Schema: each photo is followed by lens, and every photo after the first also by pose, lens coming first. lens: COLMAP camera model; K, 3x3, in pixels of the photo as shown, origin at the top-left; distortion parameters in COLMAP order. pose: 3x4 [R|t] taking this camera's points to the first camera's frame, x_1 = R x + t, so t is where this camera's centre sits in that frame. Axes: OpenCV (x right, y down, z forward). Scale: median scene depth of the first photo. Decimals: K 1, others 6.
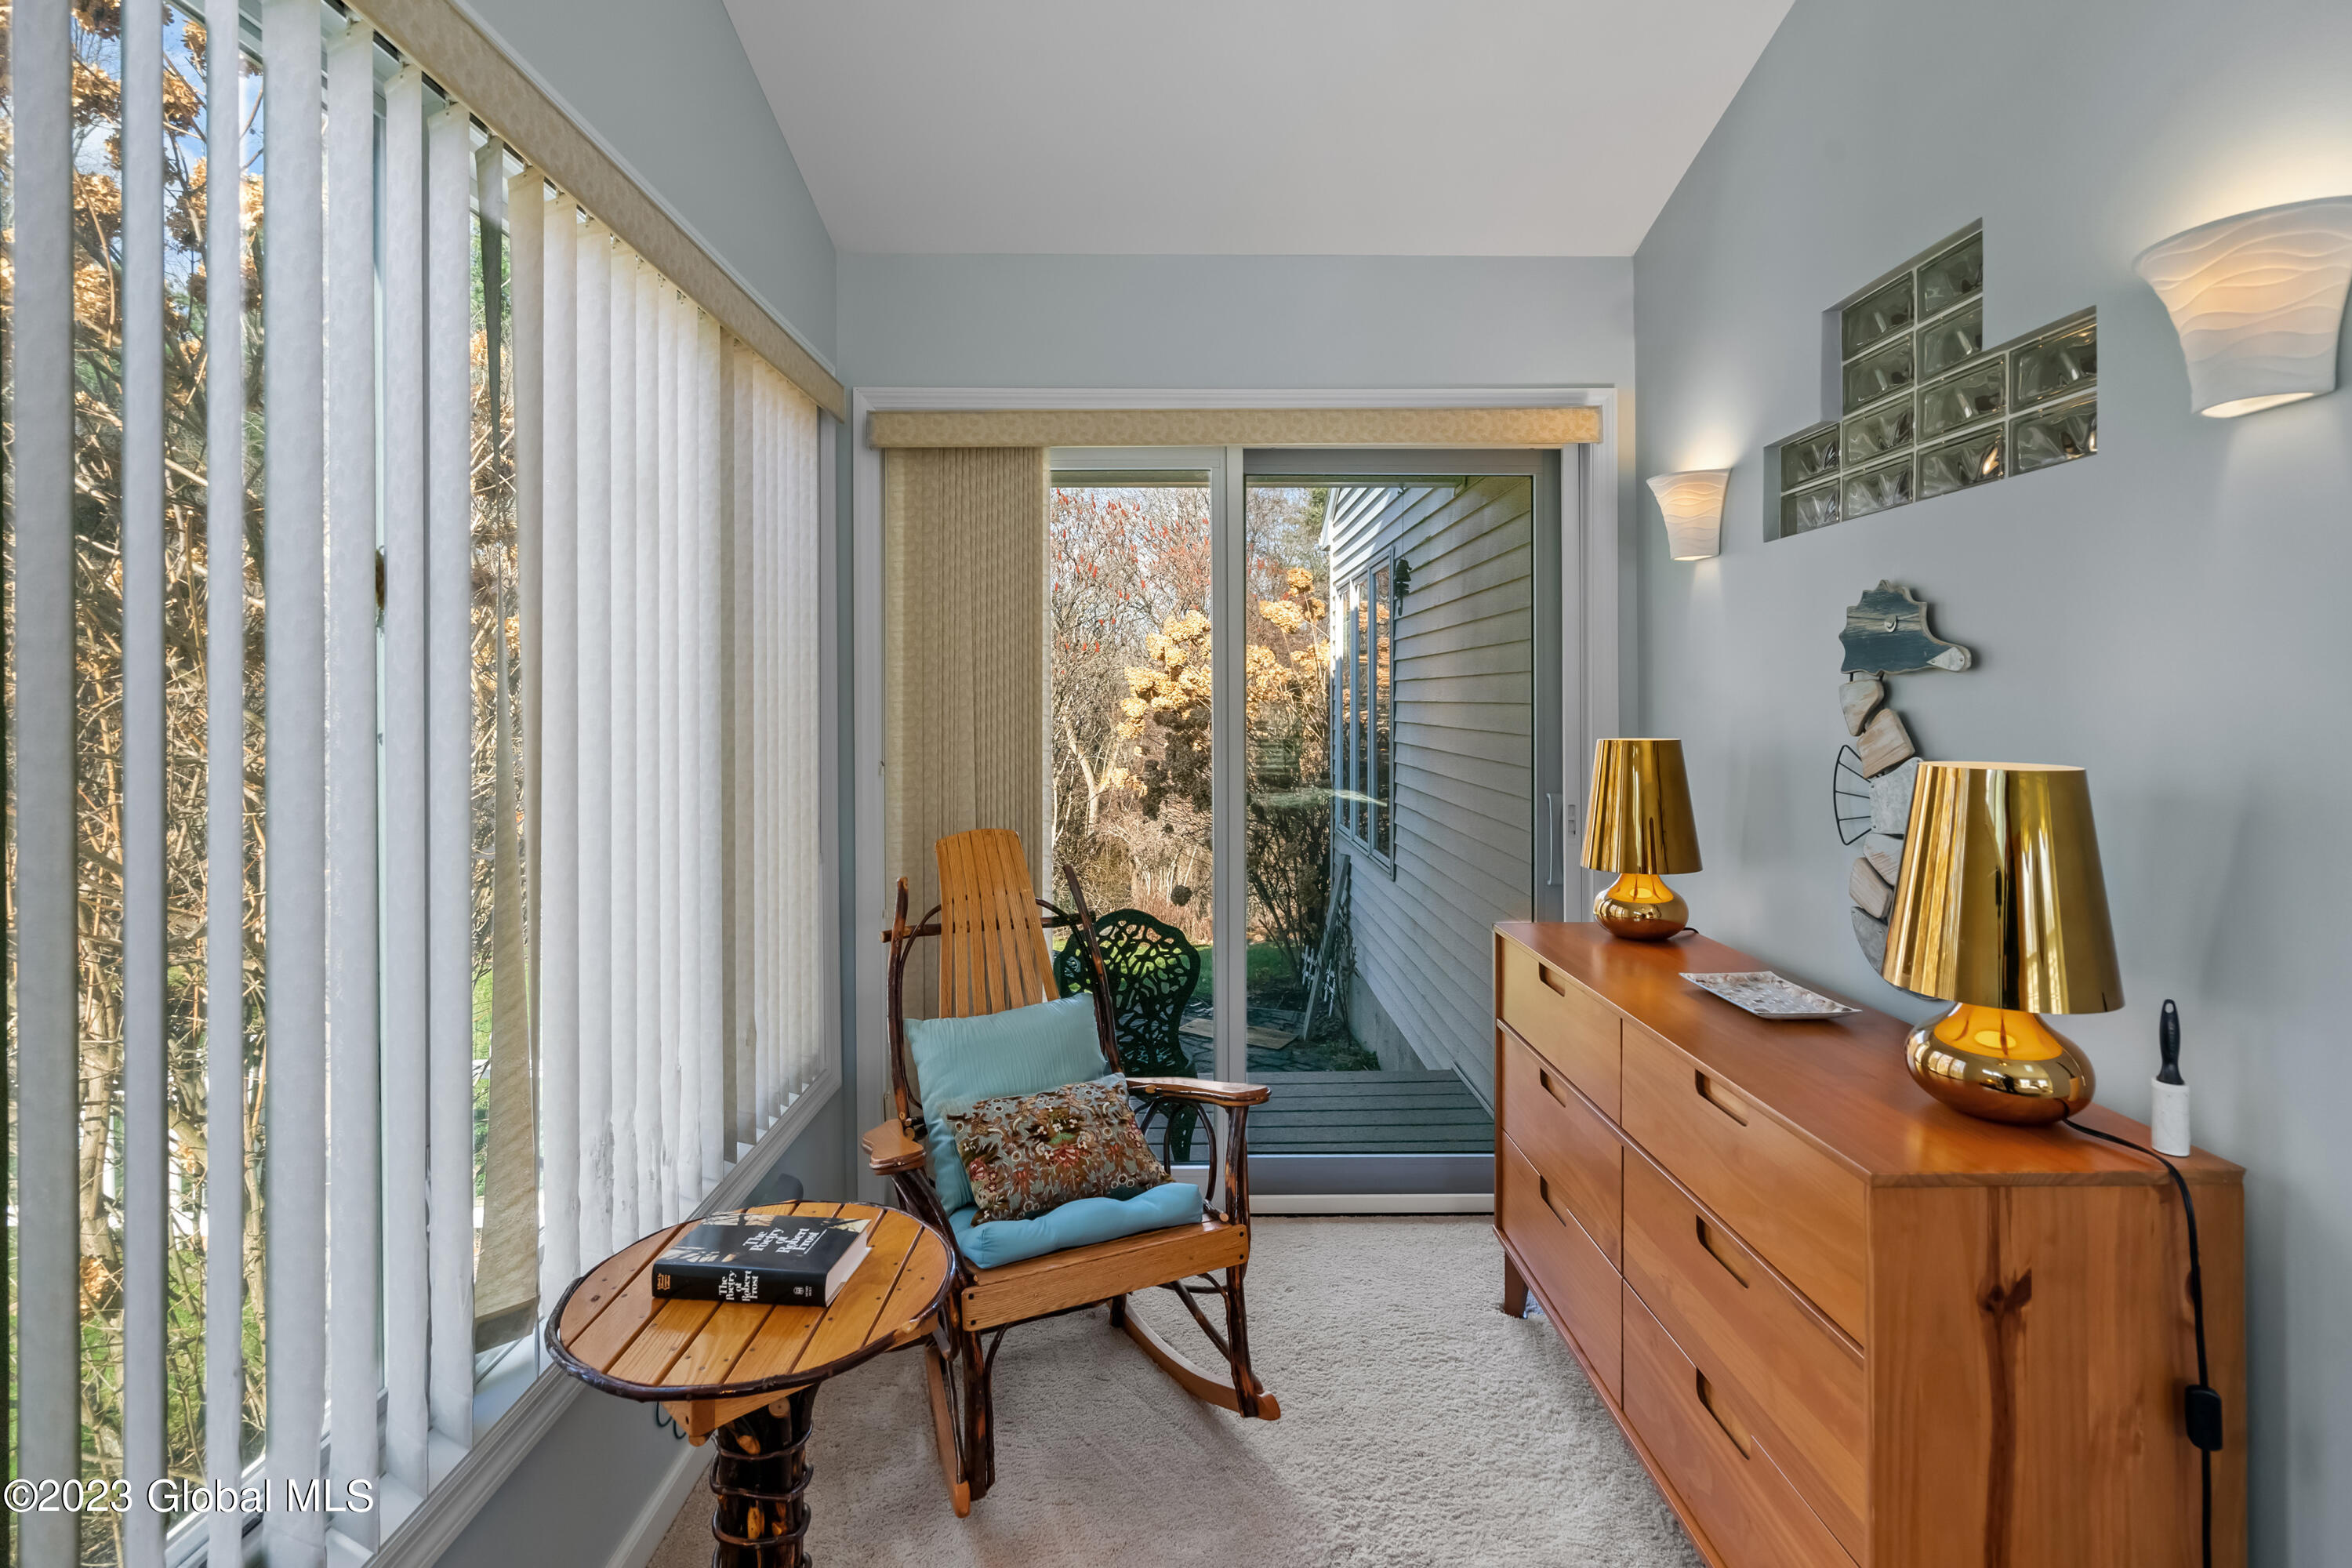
lens RADIAL K [[1090.0, 0, 1213.8], [0, 1090.0, 705.9], [0, 0, 1]] dist [0.002990, 0.000026]
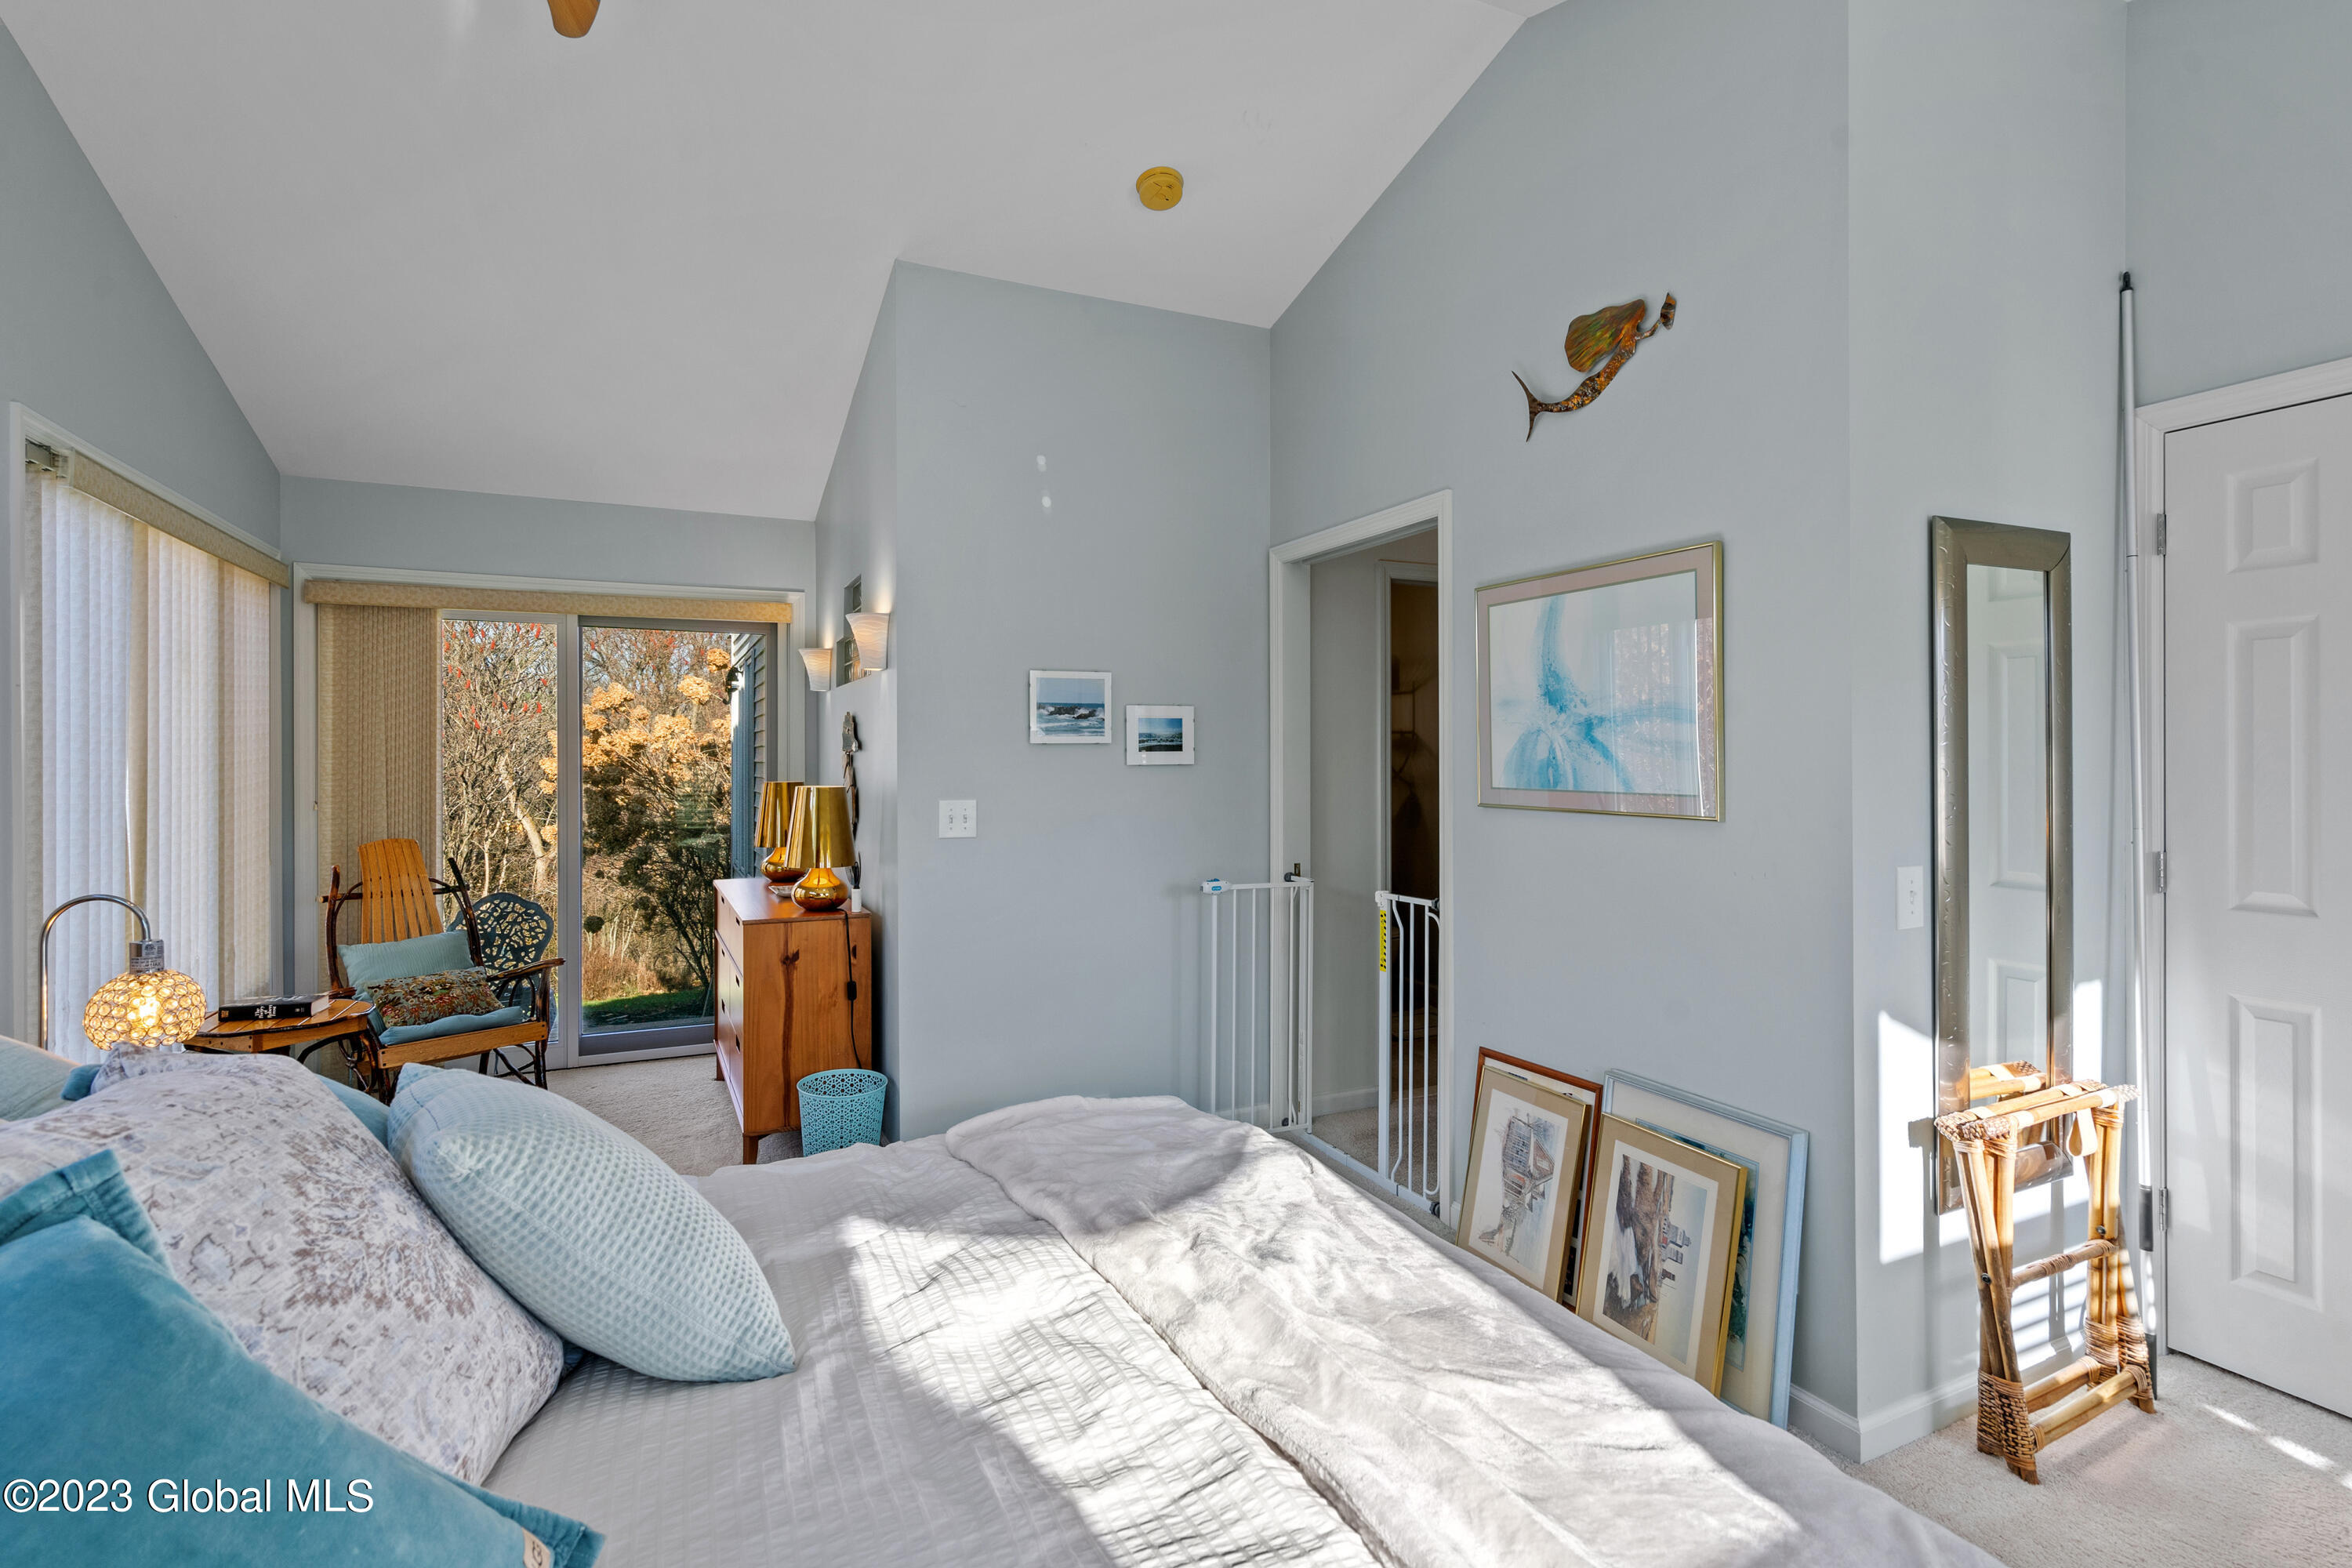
lens RADIAL K [[1090.0, 0, 1158.5], [0, 1090.0, 761.6], [0, 0, 1]] dist [0.002990, 0.000026]
pose [[0.920874, 0.001739, 0.389856, 0.226776], [-0.000324, 0.999993, -0.003694, 0.000292], [-0.389859, 0.003275, 0.920869, -1.041612]]
